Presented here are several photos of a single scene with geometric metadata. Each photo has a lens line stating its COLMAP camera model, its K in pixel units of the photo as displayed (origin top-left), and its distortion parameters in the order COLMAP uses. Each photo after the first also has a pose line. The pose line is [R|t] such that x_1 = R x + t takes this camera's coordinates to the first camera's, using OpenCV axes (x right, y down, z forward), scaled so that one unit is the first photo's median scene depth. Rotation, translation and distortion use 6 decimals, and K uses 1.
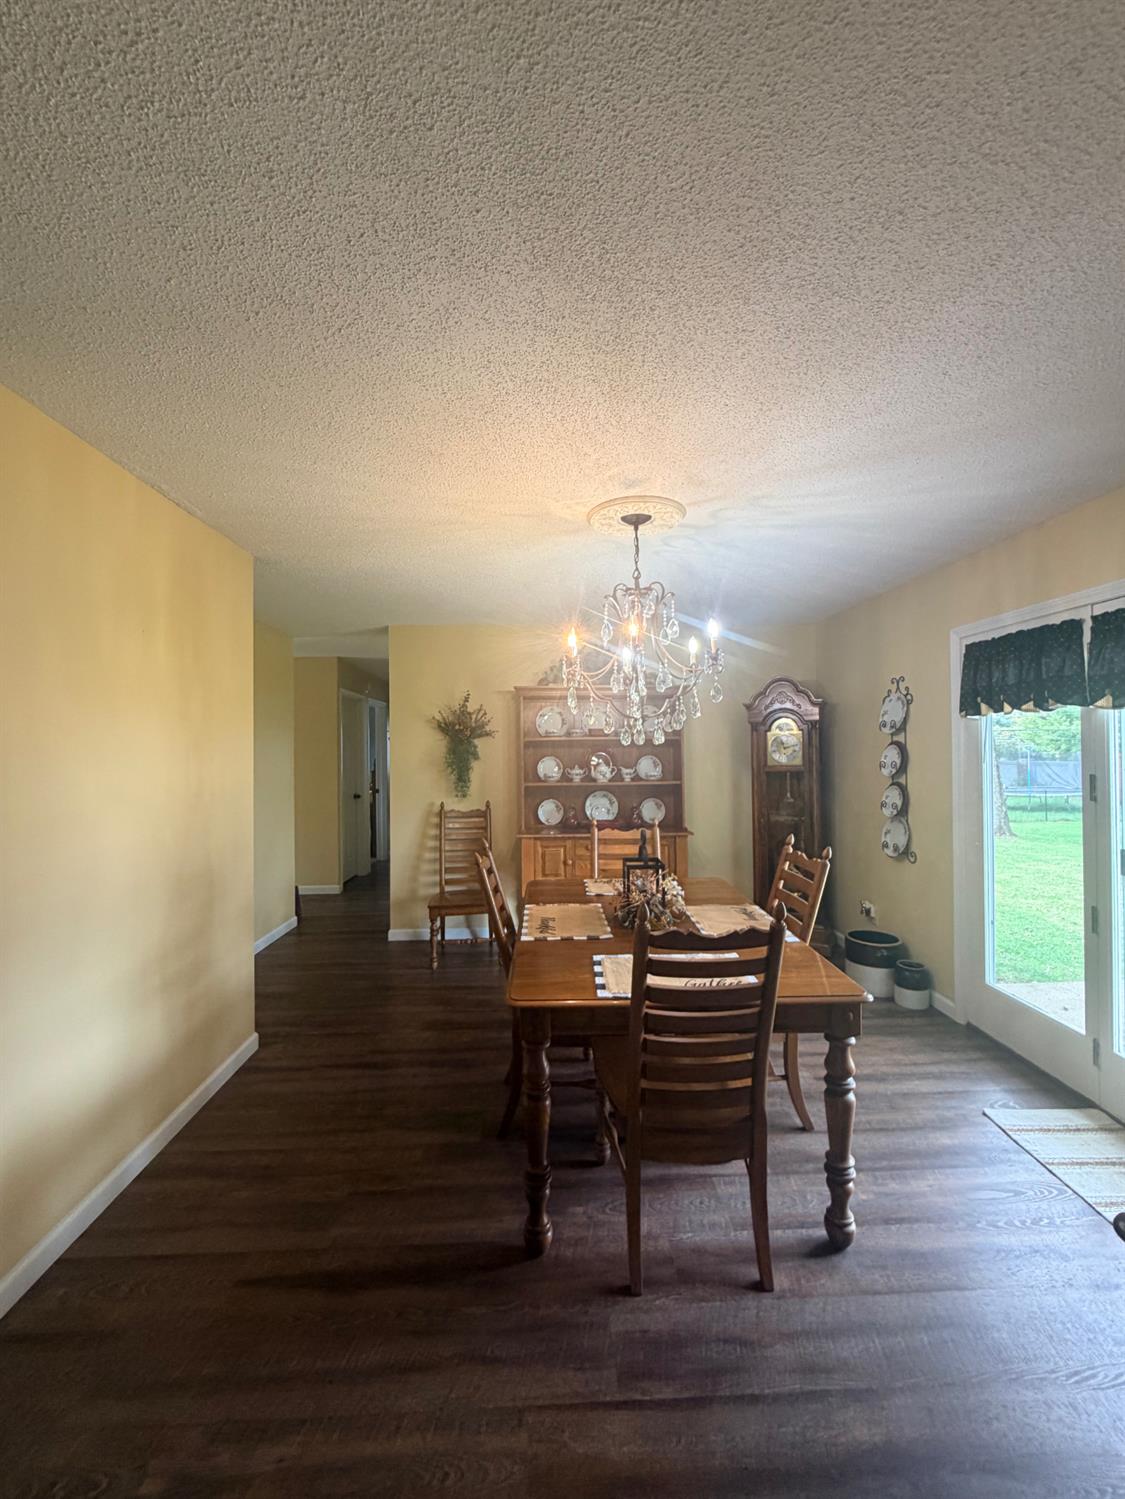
lens RADIAL K [[601.1, 0, 559.7], [0, 601.1, 749.3], [0, 0, 1]] dist [-0.001821, -0.000047]
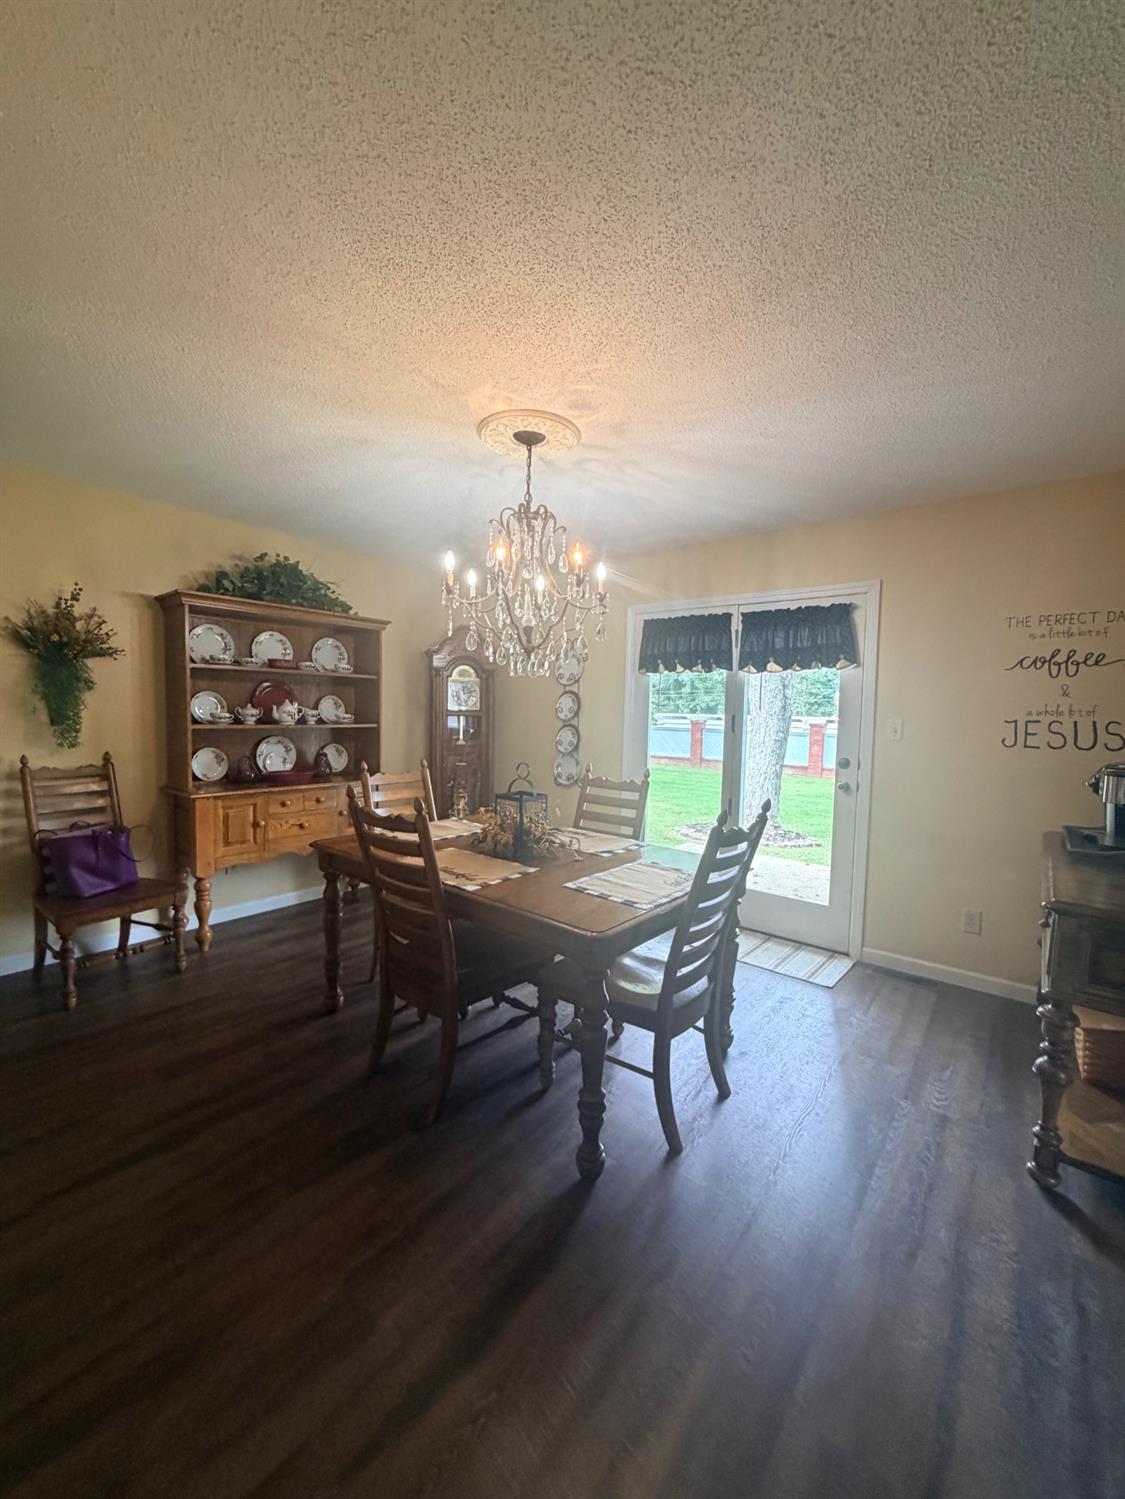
lens RADIAL K [[601.1, 0, 563.7], [0, 601.1, 748.8], [0, 0, 1]] dist [-0.001821, -0.000047]
pose [[0.646948, -0.023157, 0.762183, -0.388155], [-0.030259, 0.997972, 0.056005, 0.036511], [-0.761934, -0.059295, 0.644935, 0.211410]]
